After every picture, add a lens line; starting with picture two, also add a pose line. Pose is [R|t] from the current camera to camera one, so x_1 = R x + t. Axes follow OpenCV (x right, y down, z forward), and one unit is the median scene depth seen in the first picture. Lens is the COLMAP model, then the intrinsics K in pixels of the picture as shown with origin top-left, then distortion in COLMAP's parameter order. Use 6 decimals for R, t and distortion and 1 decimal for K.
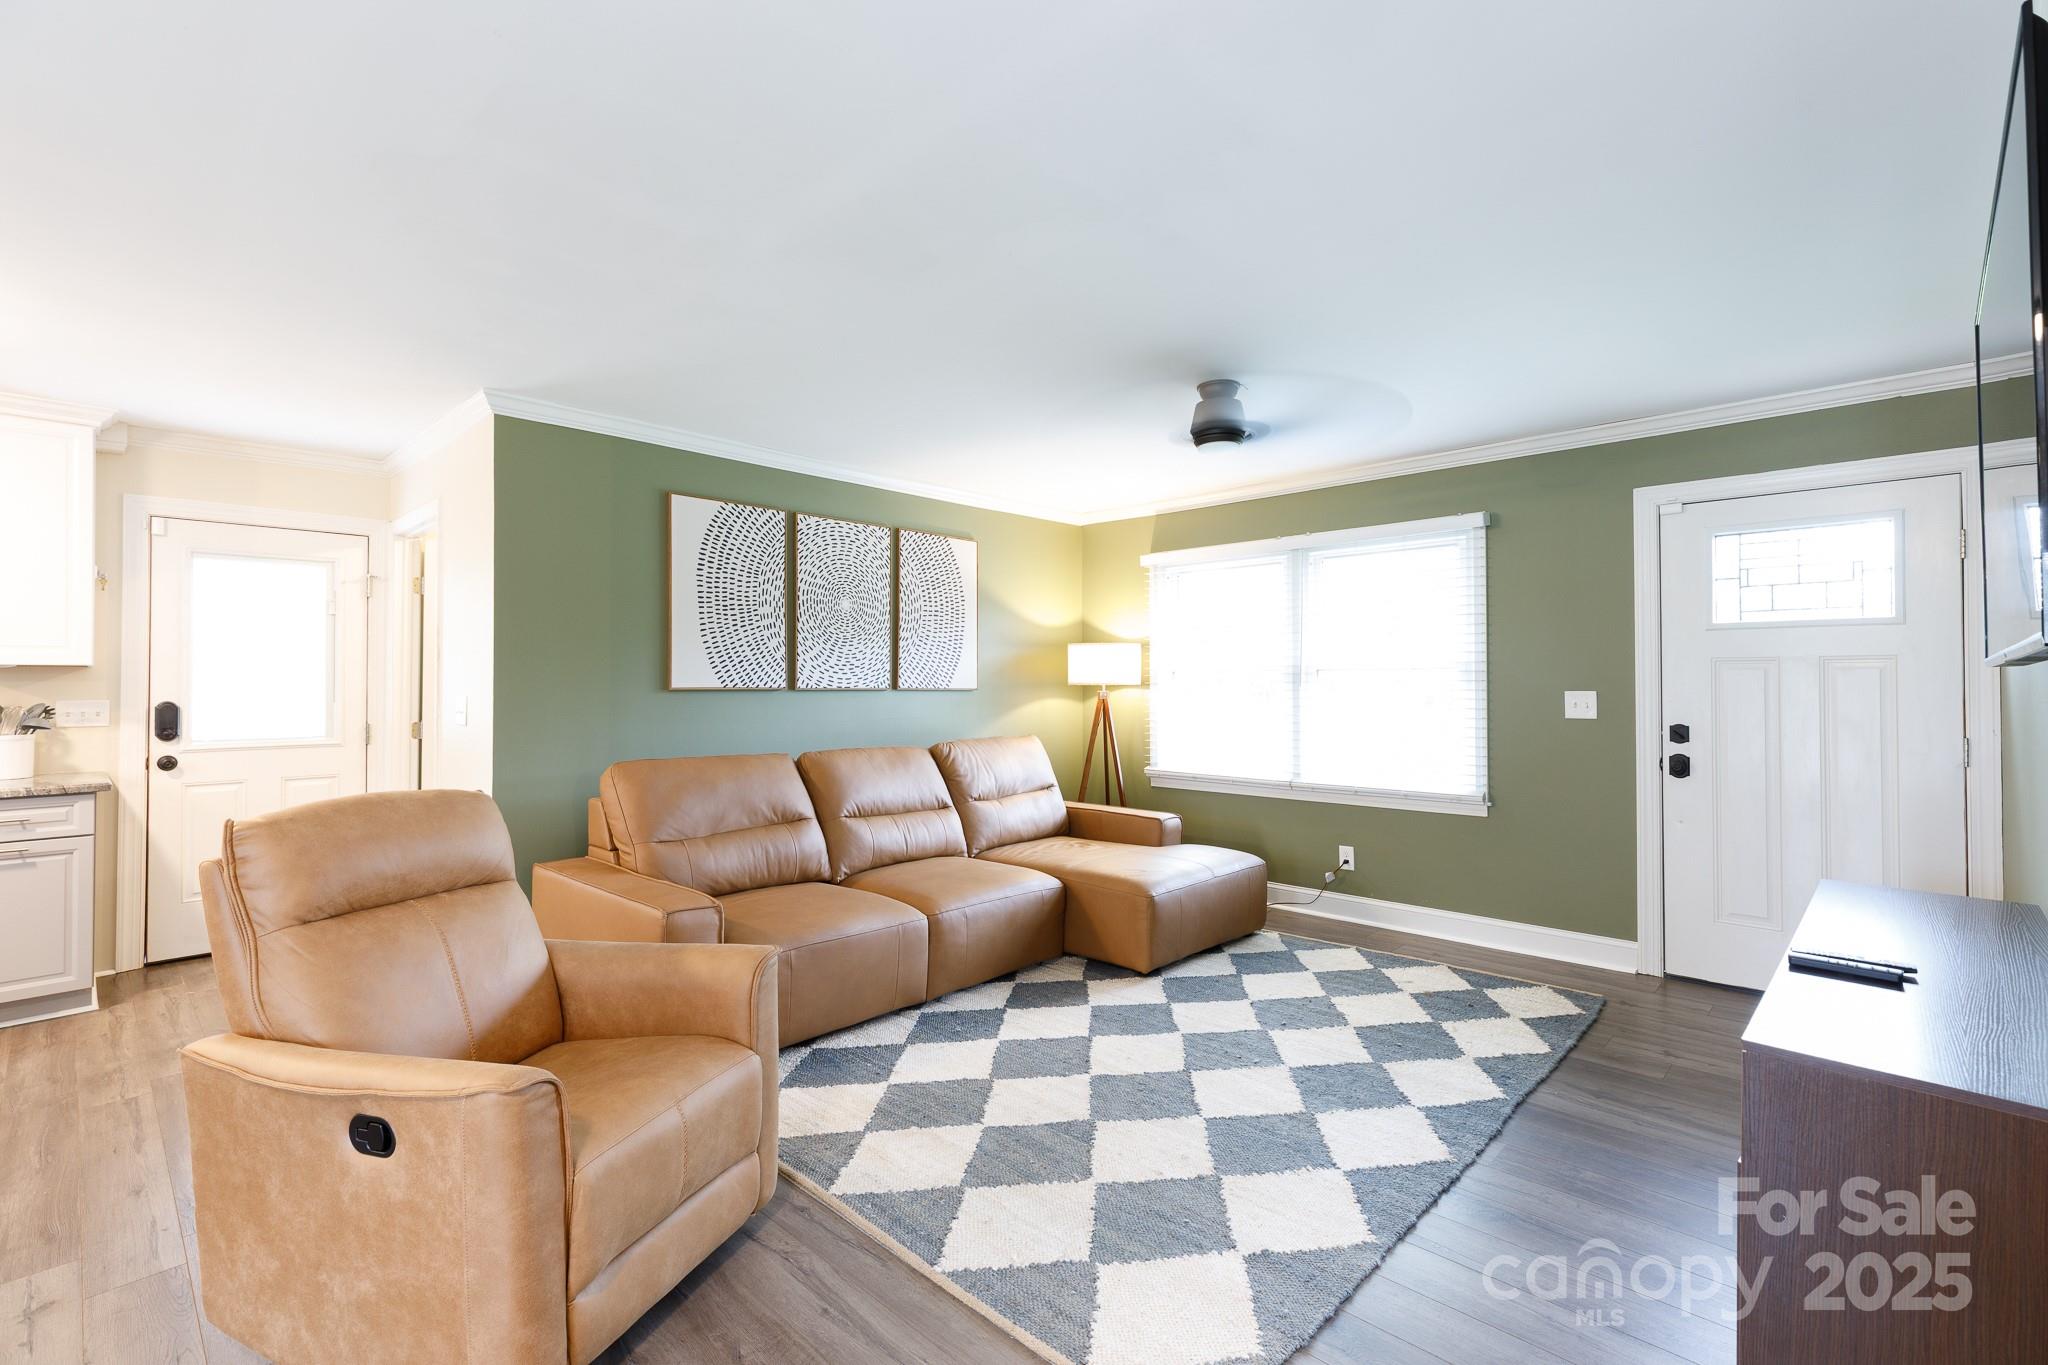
lens RADIAL K [[912.5, 0, 1022.7], [0, 912.5, 671.2], [0, 0, 1]] dist [0.006433, -0.000906]
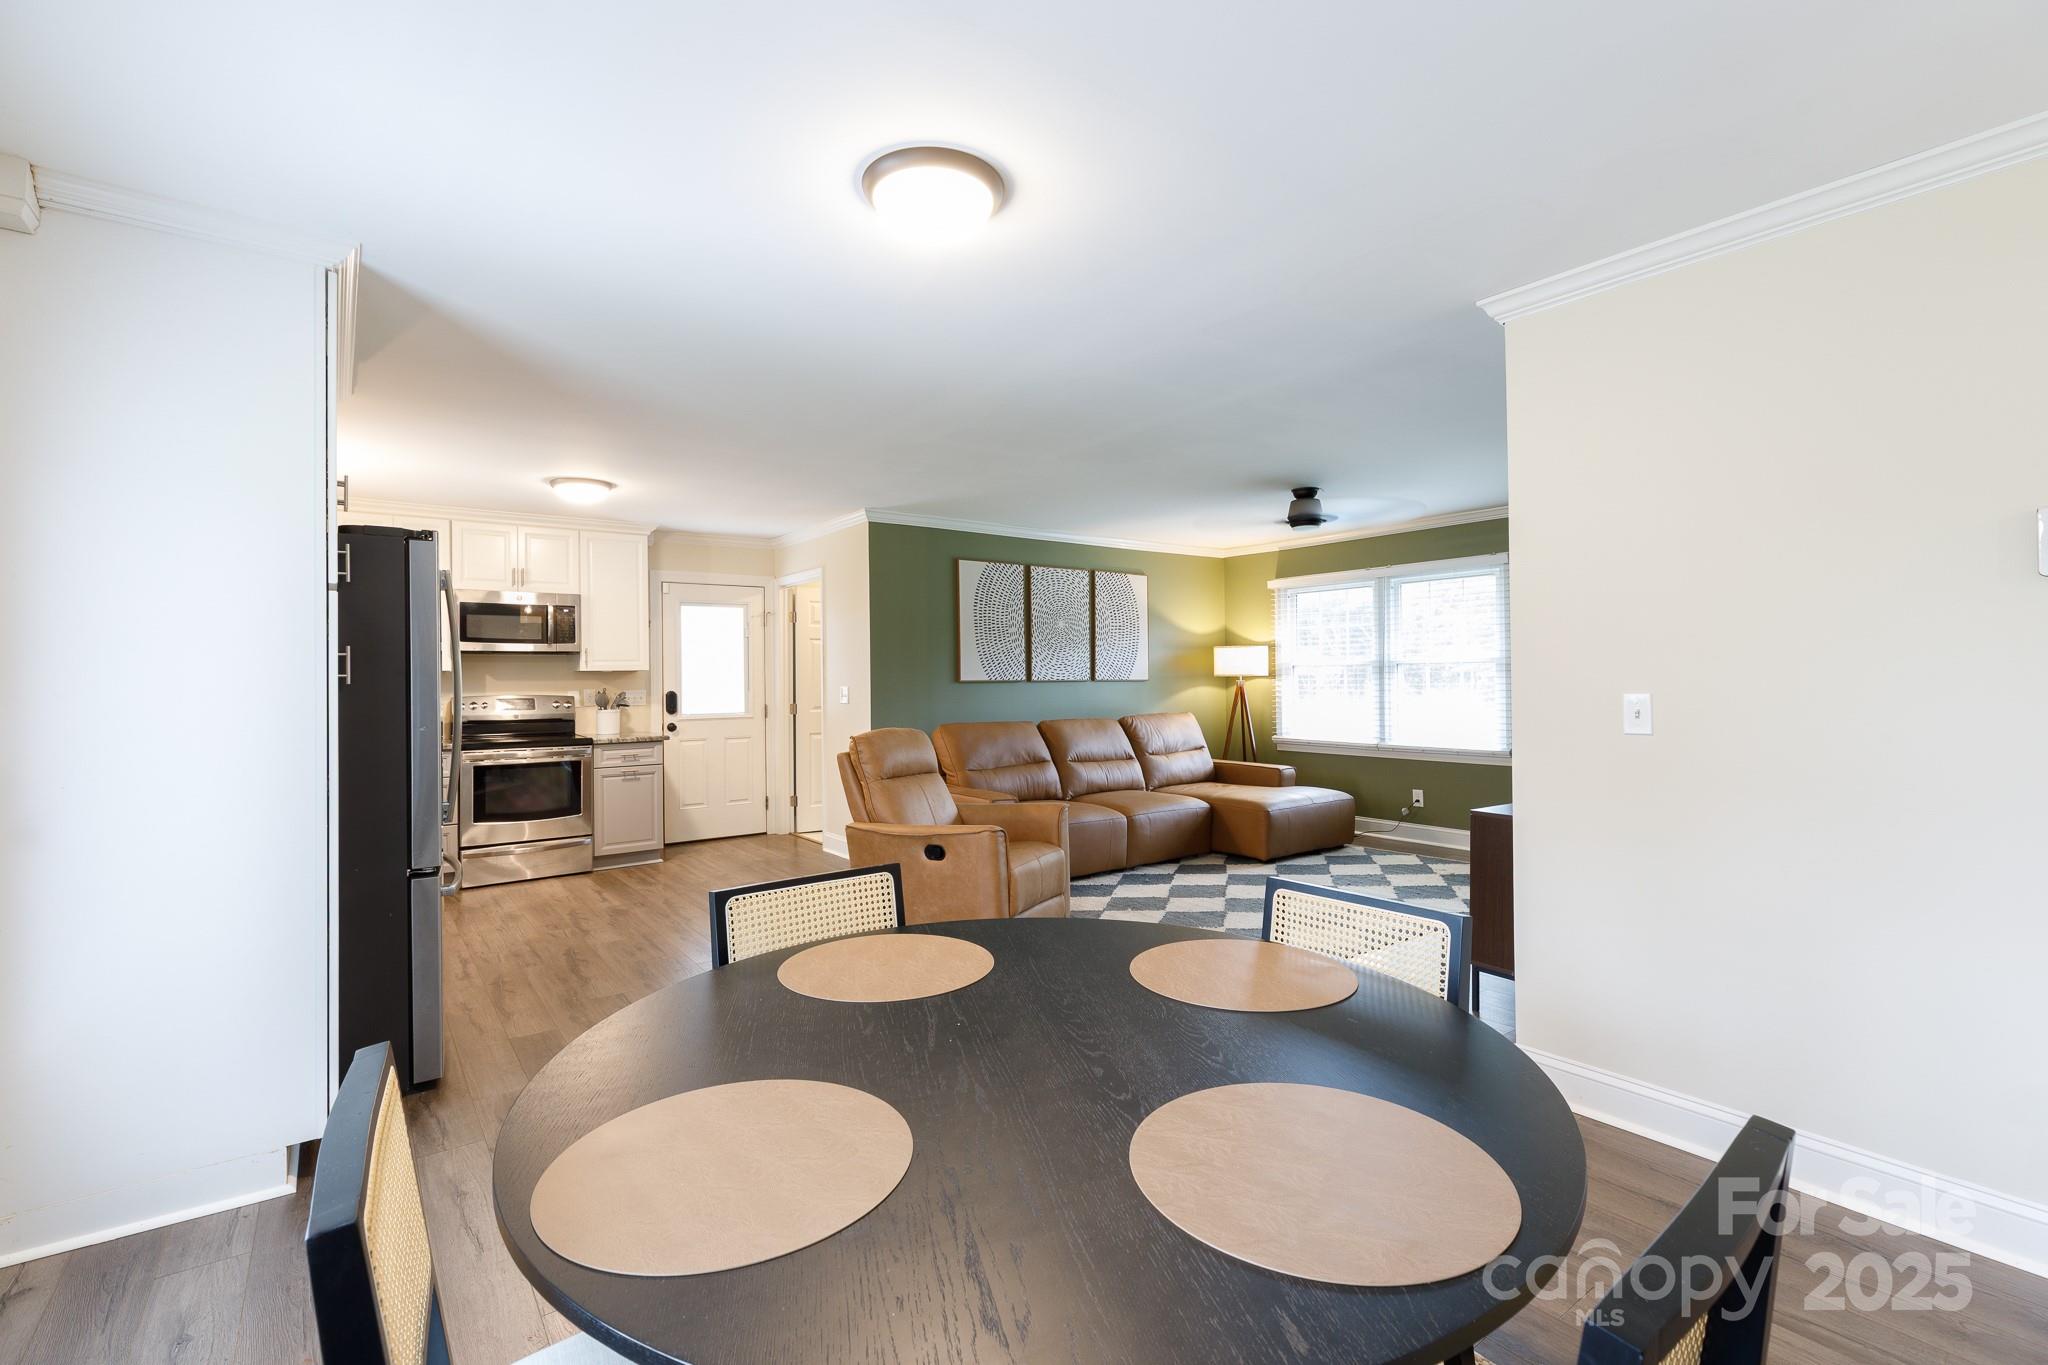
lens RADIAL K [[912.5, 0, 1022.7], [0, 912.5, 671.2], [0, 0, 1]] dist [0.006433, -0.000906]
pose [[0.986292, -0.009983, -0.164706, -0.011612], [0.011381, 0.999907, 0.007545, -0.008687], [0.164615, -0.009316, 0.986314, -0.537682]]
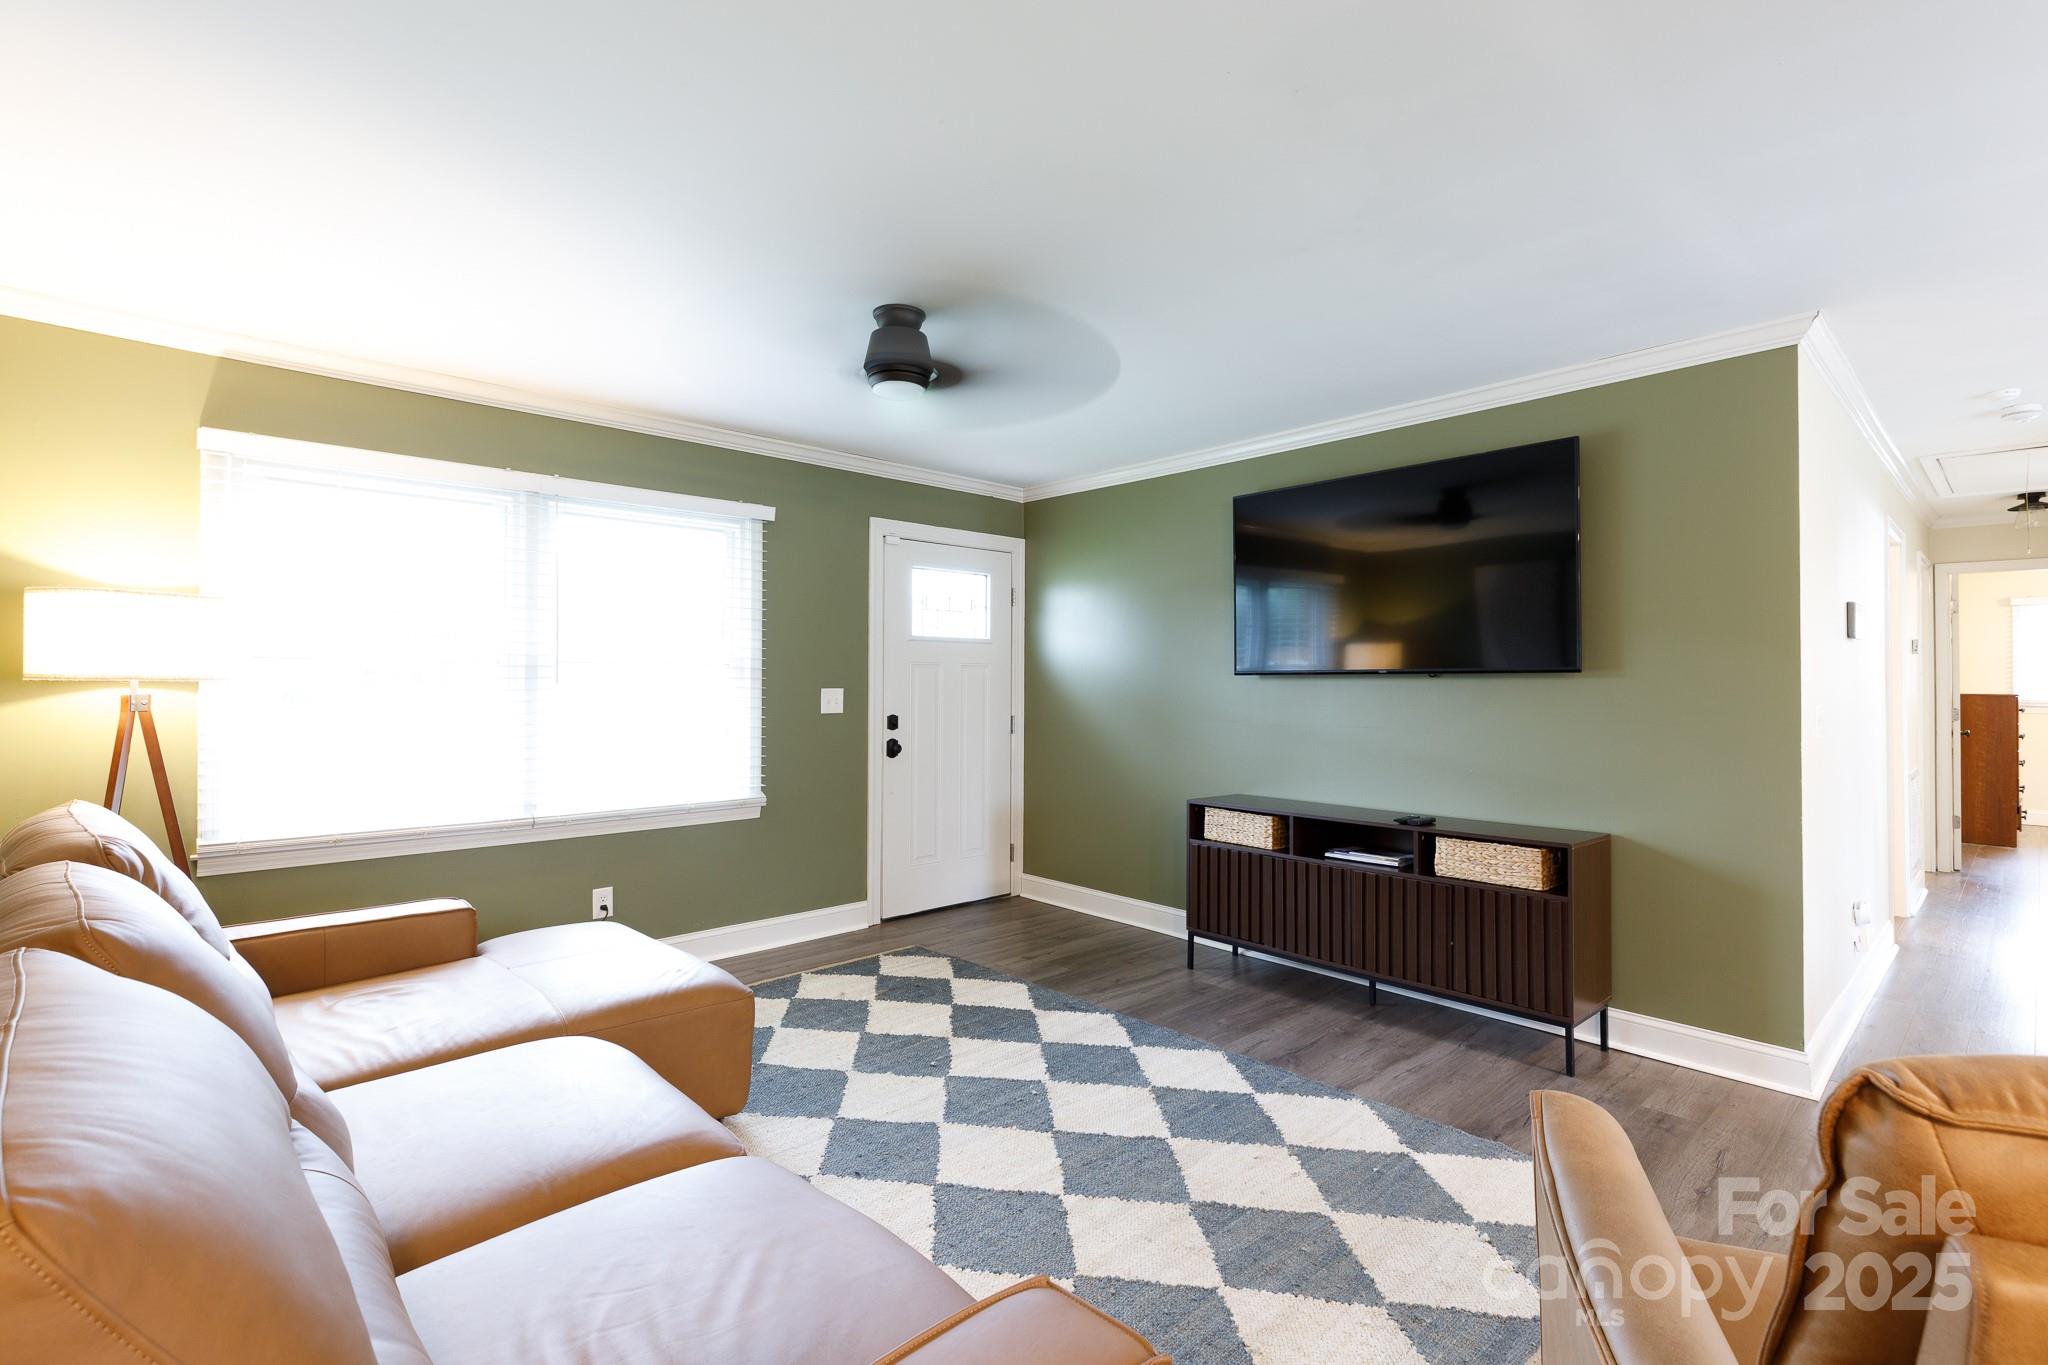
lens RADIAL K [[934.0, 0, 1020.5], [0, 934.0, 673.6], [0, 0, 1]] dist [0.000716, -0.000260]
pose [[0.060241, 0.010113, 0.998133, -0.481049], [-0.018701, 0.999785, -0.009001, 0.009200], [-0.998009, -0.018124, 0.060417, 0.672859]]
